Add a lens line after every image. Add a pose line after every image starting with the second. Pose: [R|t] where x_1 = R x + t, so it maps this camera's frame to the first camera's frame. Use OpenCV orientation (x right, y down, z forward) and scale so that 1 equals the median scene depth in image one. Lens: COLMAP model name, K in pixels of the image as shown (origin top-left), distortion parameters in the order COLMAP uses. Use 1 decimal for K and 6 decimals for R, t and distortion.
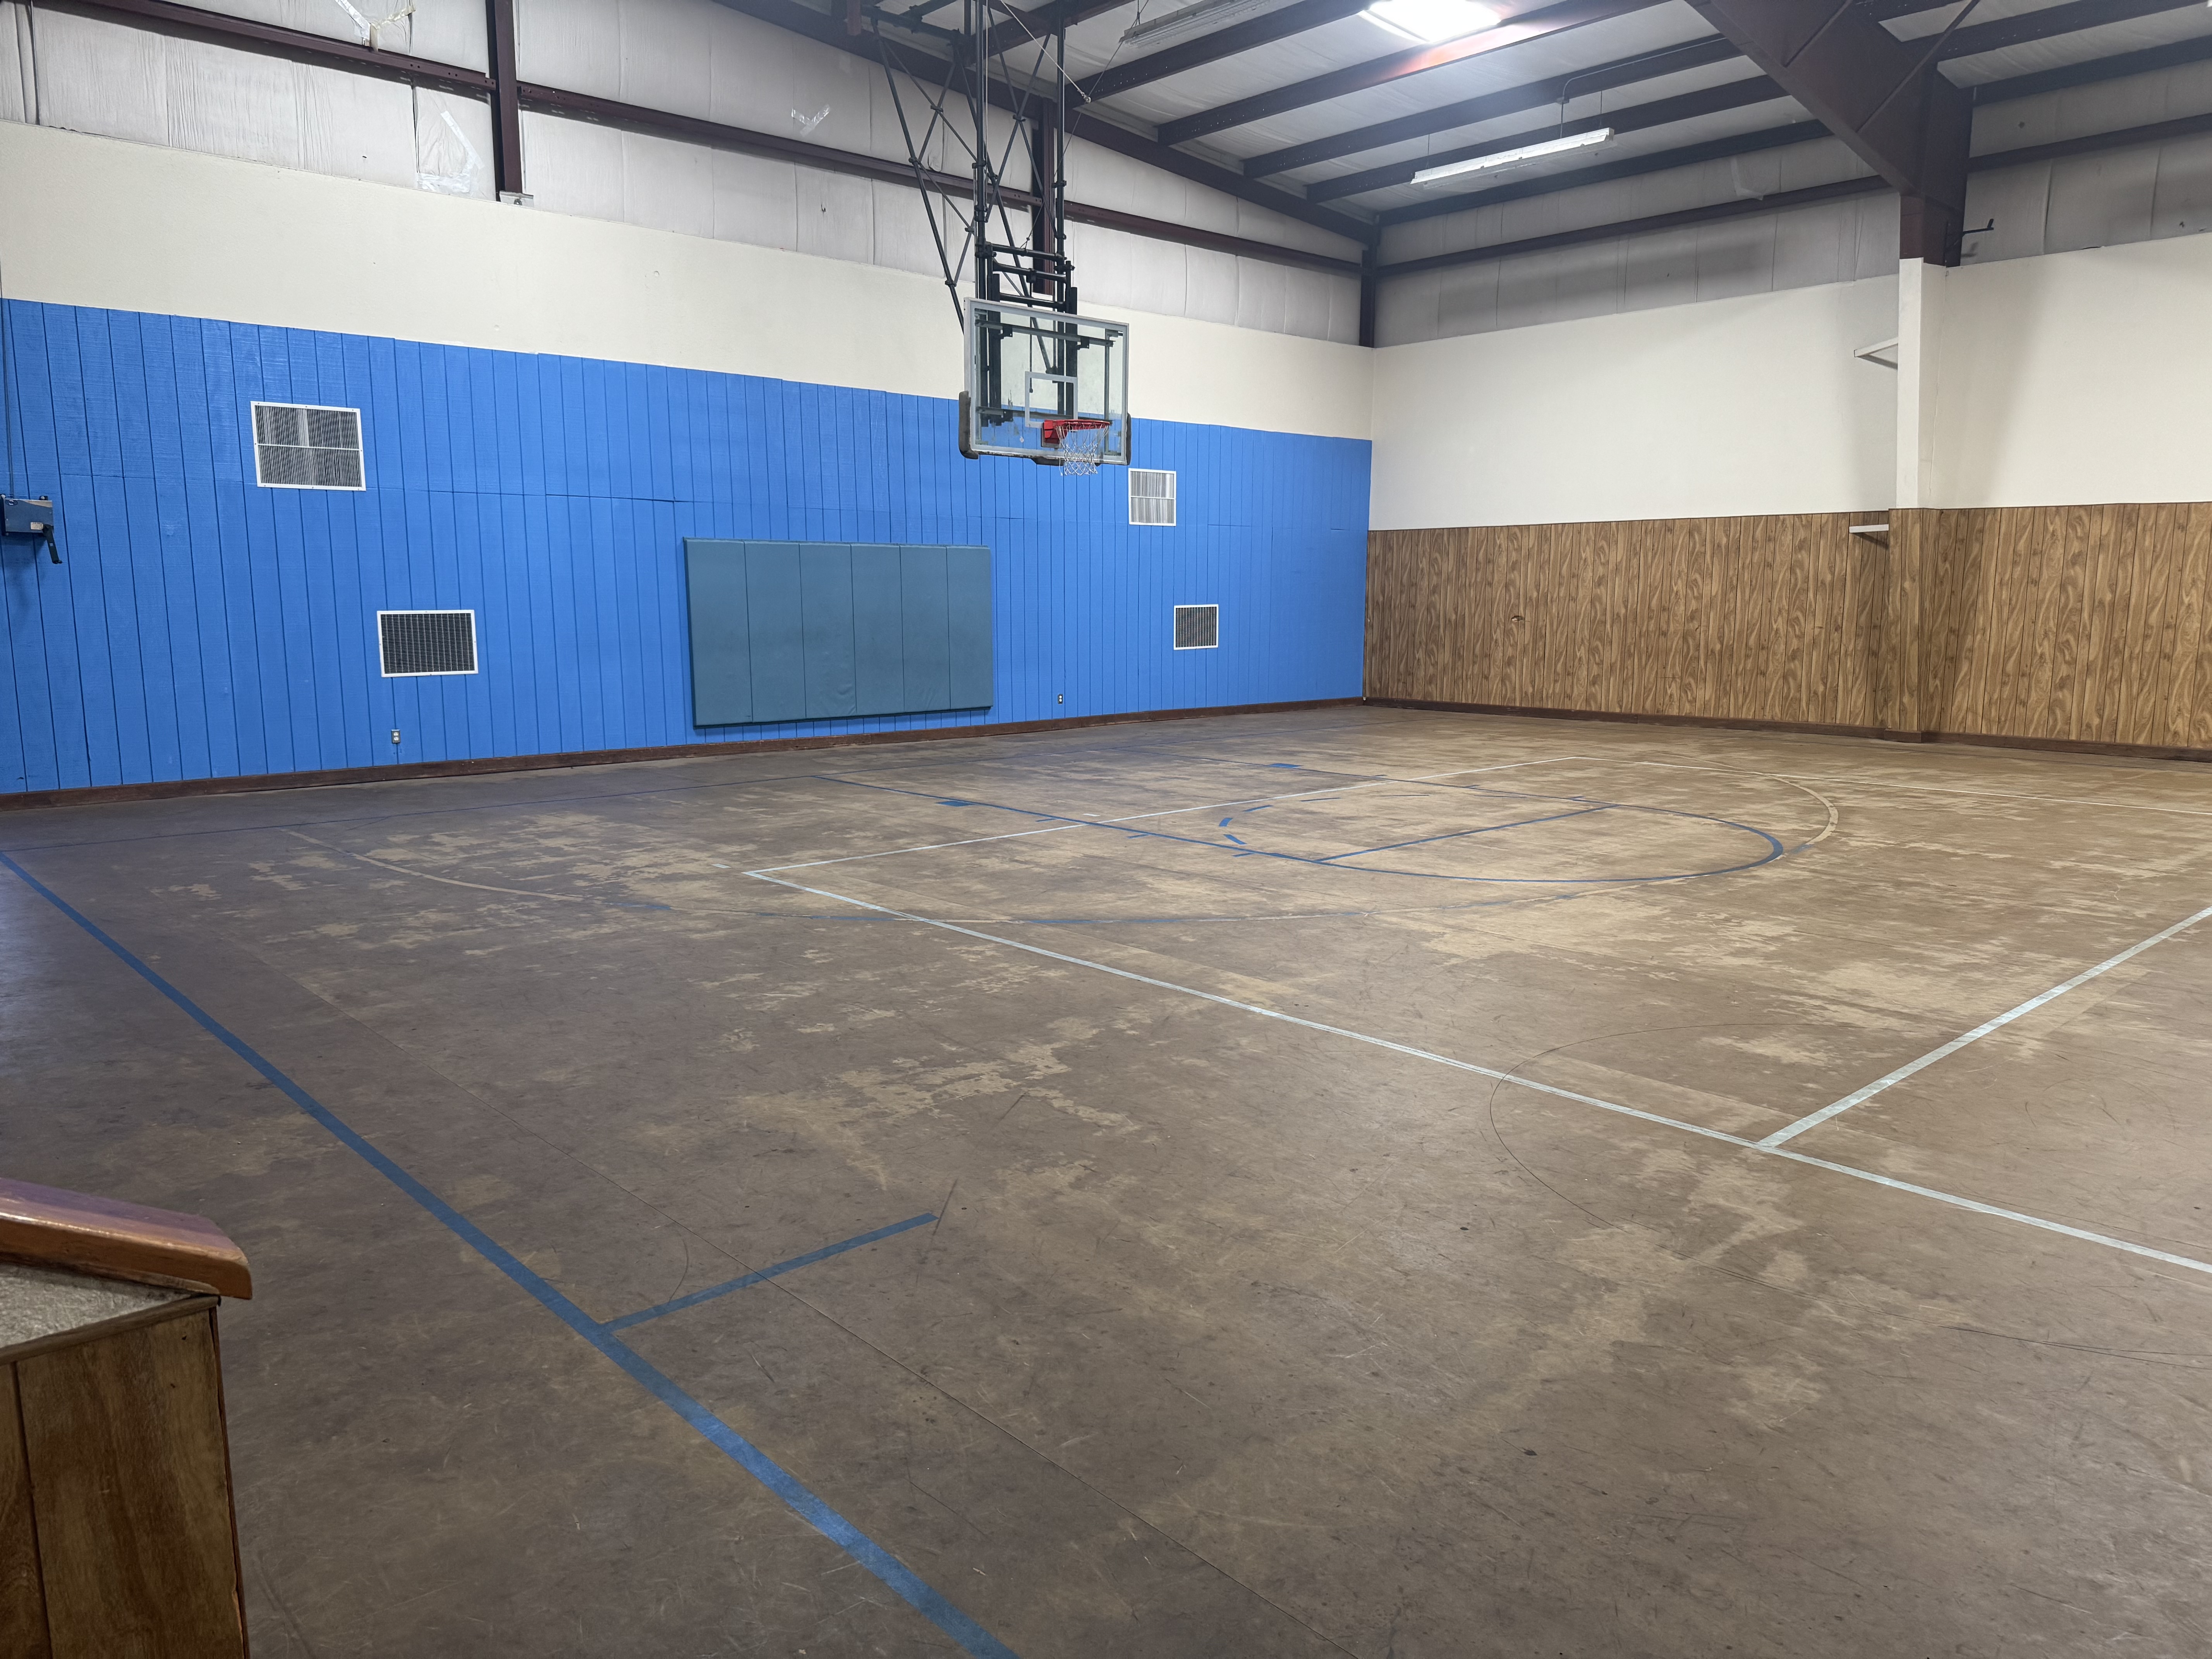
lens RADIAL K [[1536.7, 0, 1111.2], [0, 1536.7, 836.6], [0, 0, 1]] dist [0.151441, -0.280136]
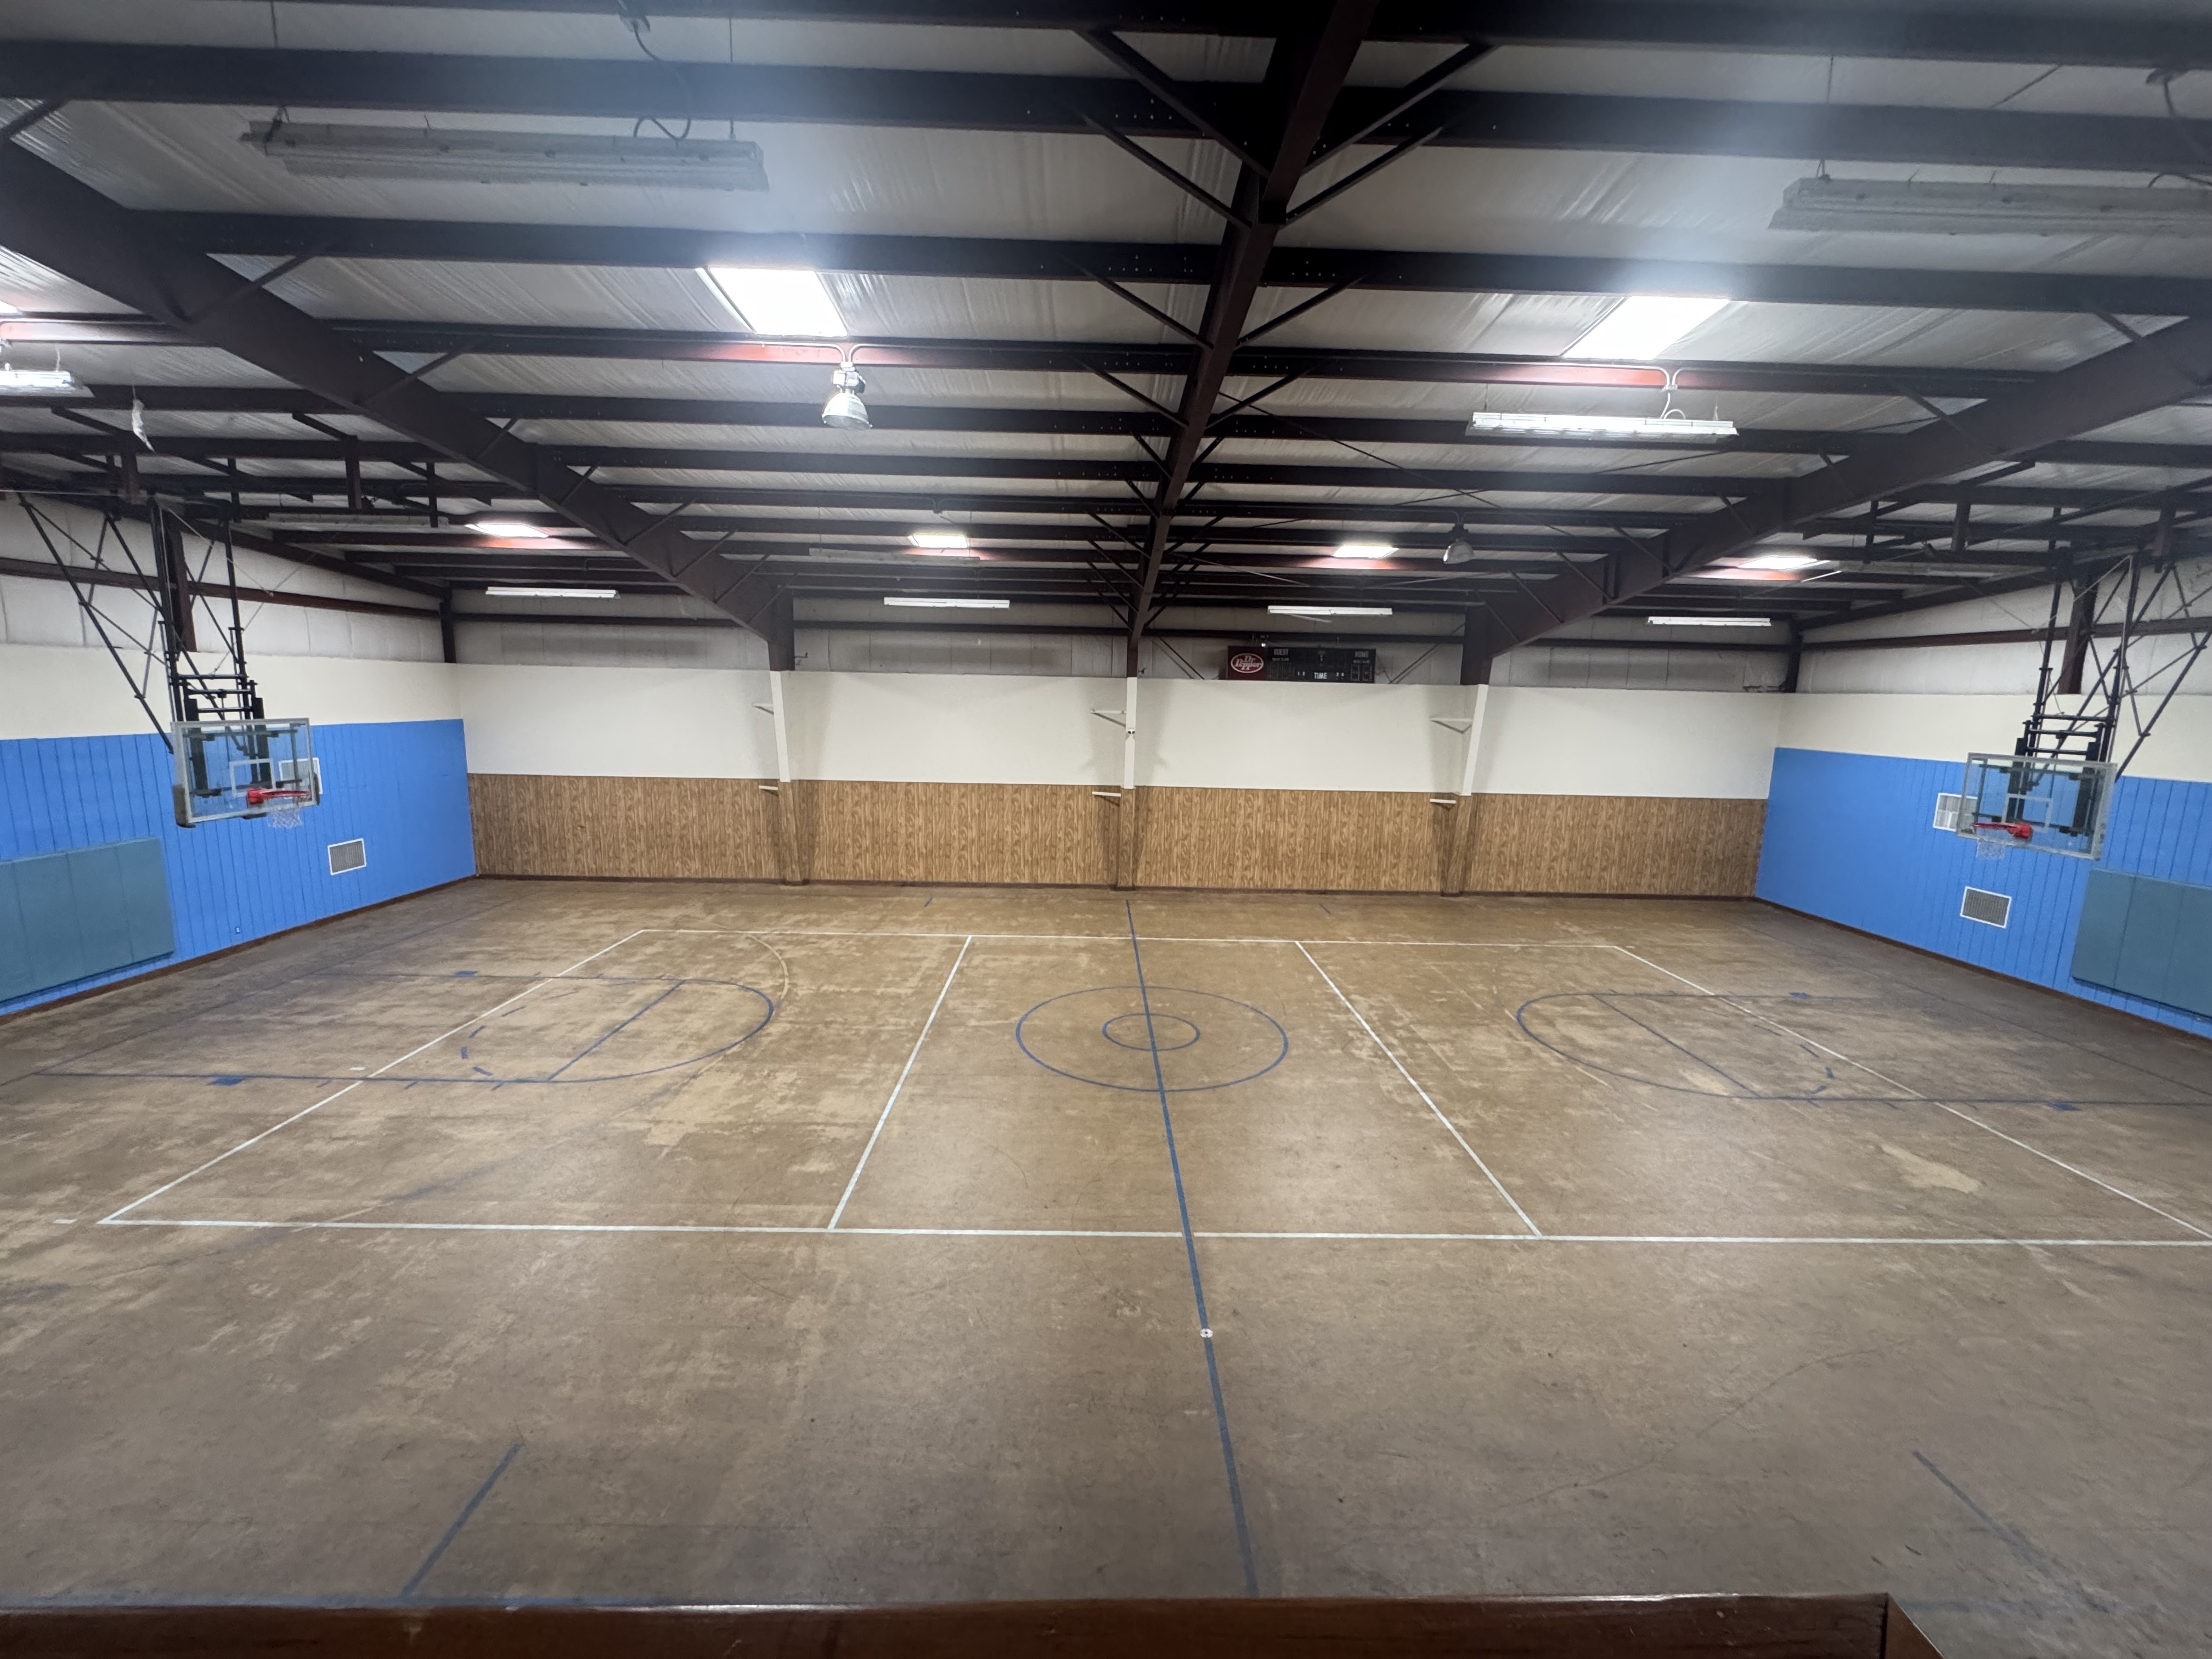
lens RADIAL K [[882.0, 0, 1104.5], [0, 882.0, 826.6], [0, 0, 1]] dist [-0.003399, 0.000346]
pose [[0.664103, -0.100696, 0.740829, -0.145446], [0.099402, 0.993984, 0.045998, -0.222691], [-0.741004, 0.043093, 0.670117, -0.187595]]
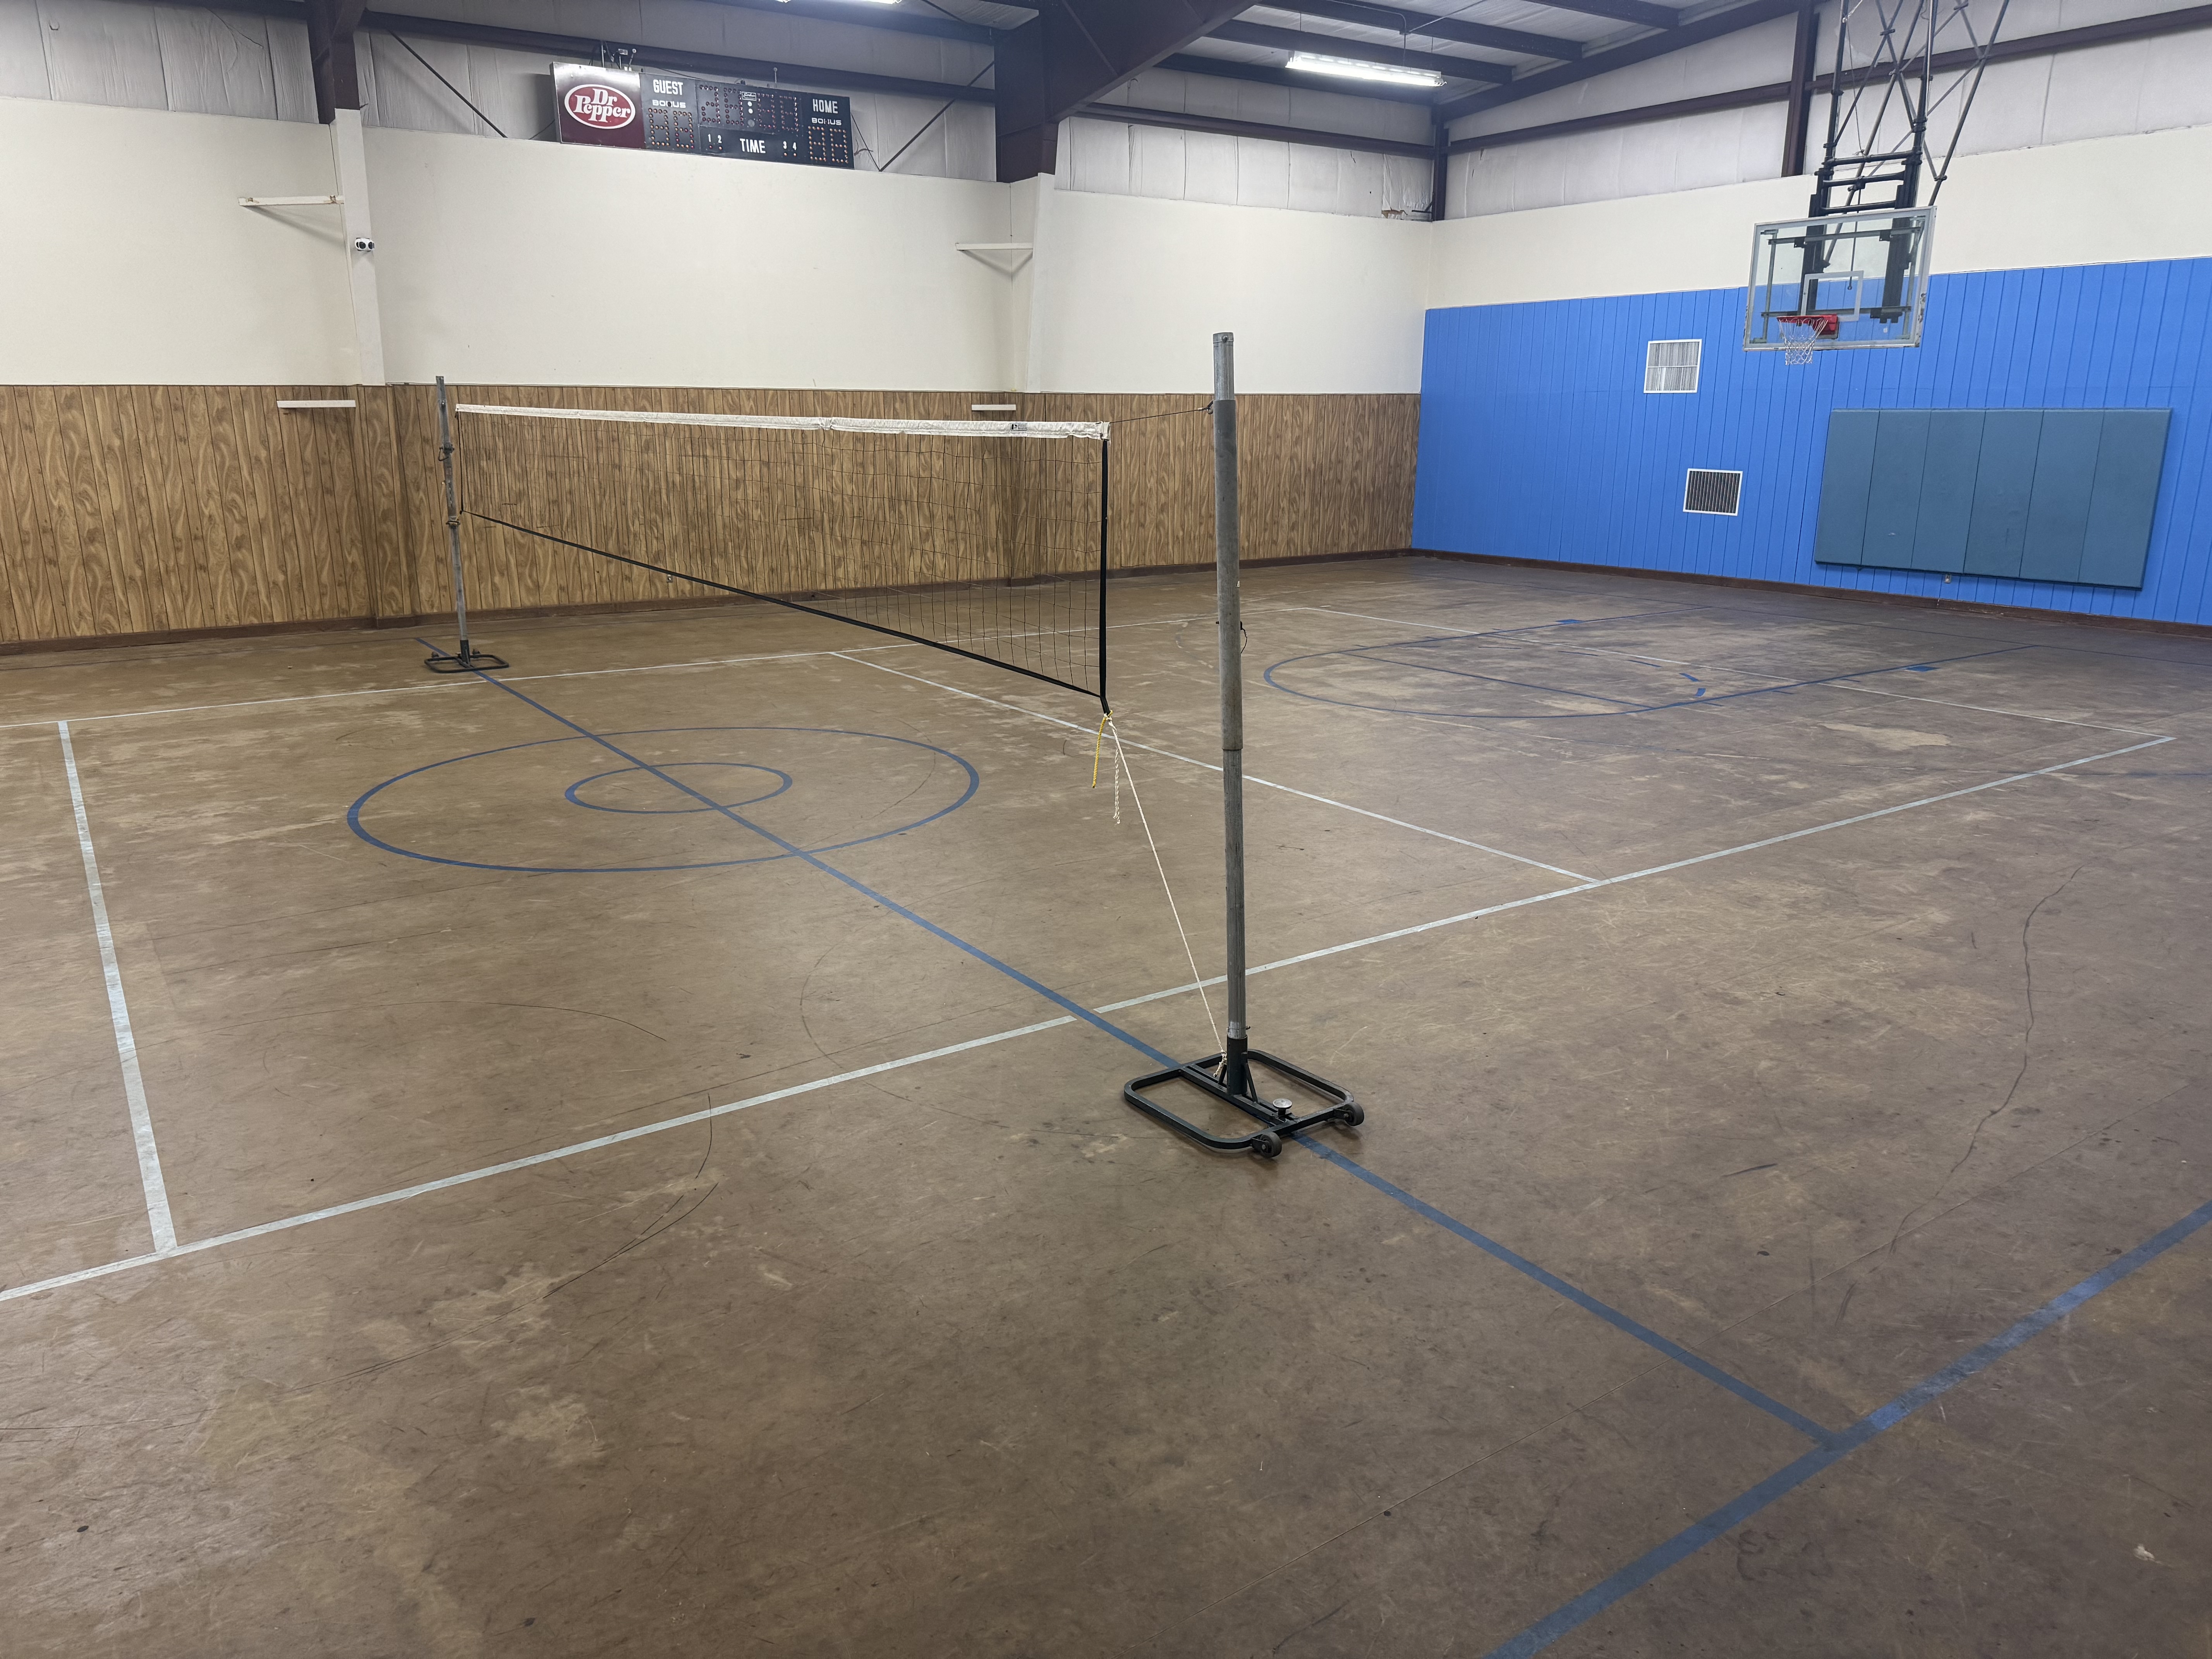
lens RADIAL K [[1536.1, 0, 1115.0], [0, 1536.1, 830.2], [0, 0, 1]] dist [0.148151, -0.265134]
pose [[0.140811, -0.262529, 0.954595, -0.130649], [0.159397, 0.957634, 0.239853, -0.070260], [-0.977121, 0.118385, 0.176692, 0.106058]]
